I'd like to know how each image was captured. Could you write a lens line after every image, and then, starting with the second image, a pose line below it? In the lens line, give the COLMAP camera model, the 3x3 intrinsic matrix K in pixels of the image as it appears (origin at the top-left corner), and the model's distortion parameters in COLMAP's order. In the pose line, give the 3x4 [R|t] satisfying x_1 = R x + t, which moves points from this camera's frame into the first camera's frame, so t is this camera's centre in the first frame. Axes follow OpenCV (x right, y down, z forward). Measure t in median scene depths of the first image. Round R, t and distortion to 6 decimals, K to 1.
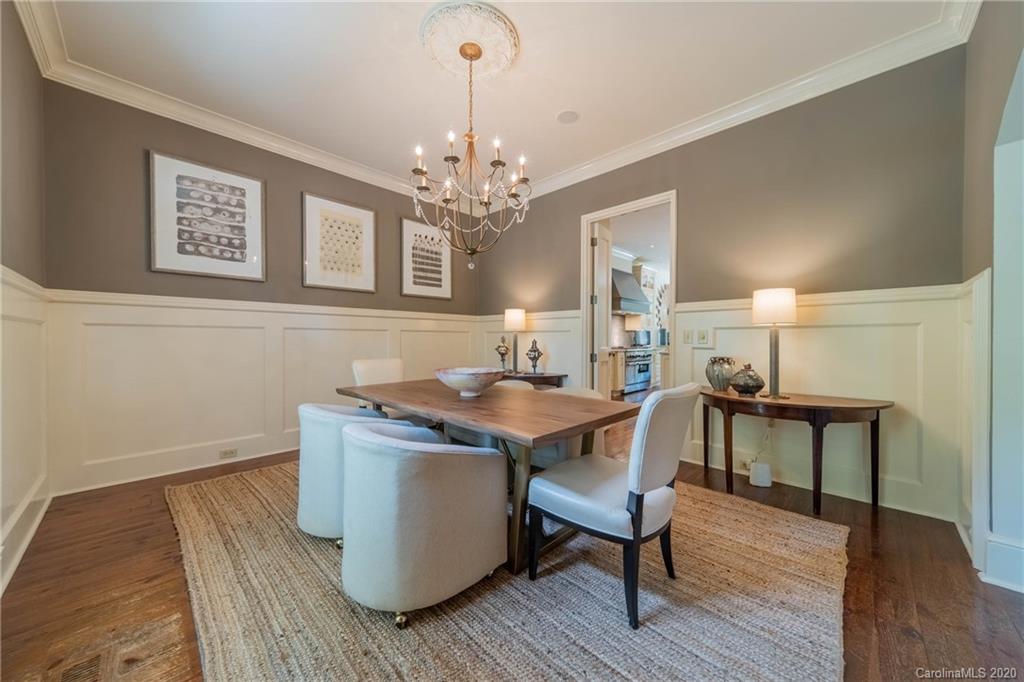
lens RADIAL K [[360.7, 0, 513.7], [0, 360.7, 338.9], [0, 0, 1]] dist [0.009101, -0.000400]
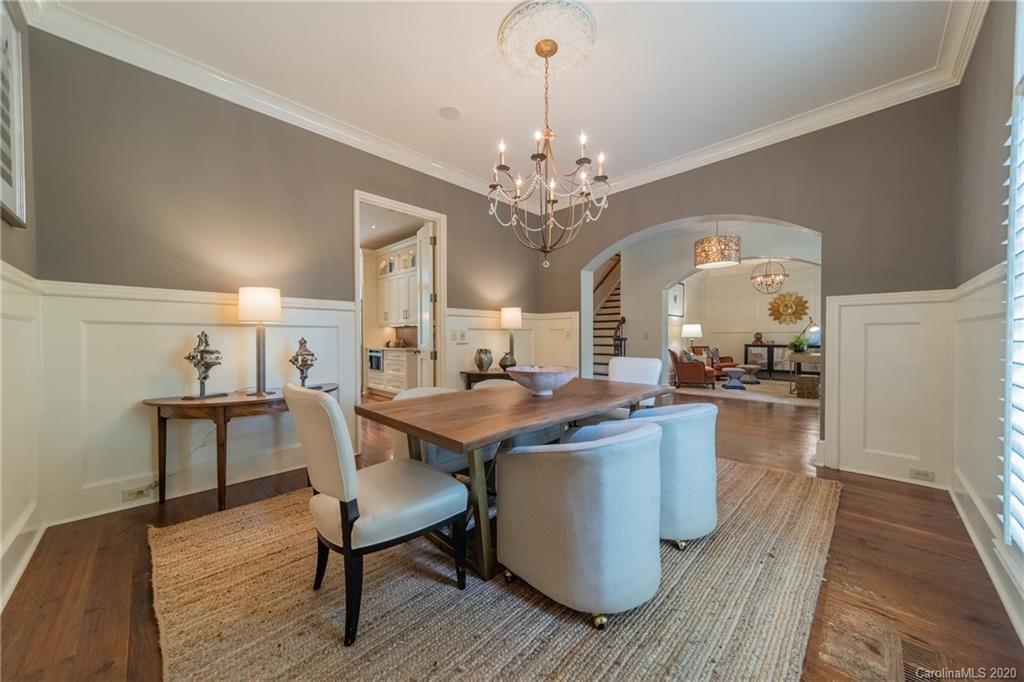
lens RADIAL K [[360.7, 0, 515.5], [0, 360.7, 339.6], [0, 0, 1]] dist [0.009101, -0.000400]
pose [[0.009003, -0.009101, 0.999918, -0.679928], [0.002412, 0.999956, 0.009079, -0.000625], [-0.999957, 0.002330, 0.009024, 0.654023]]
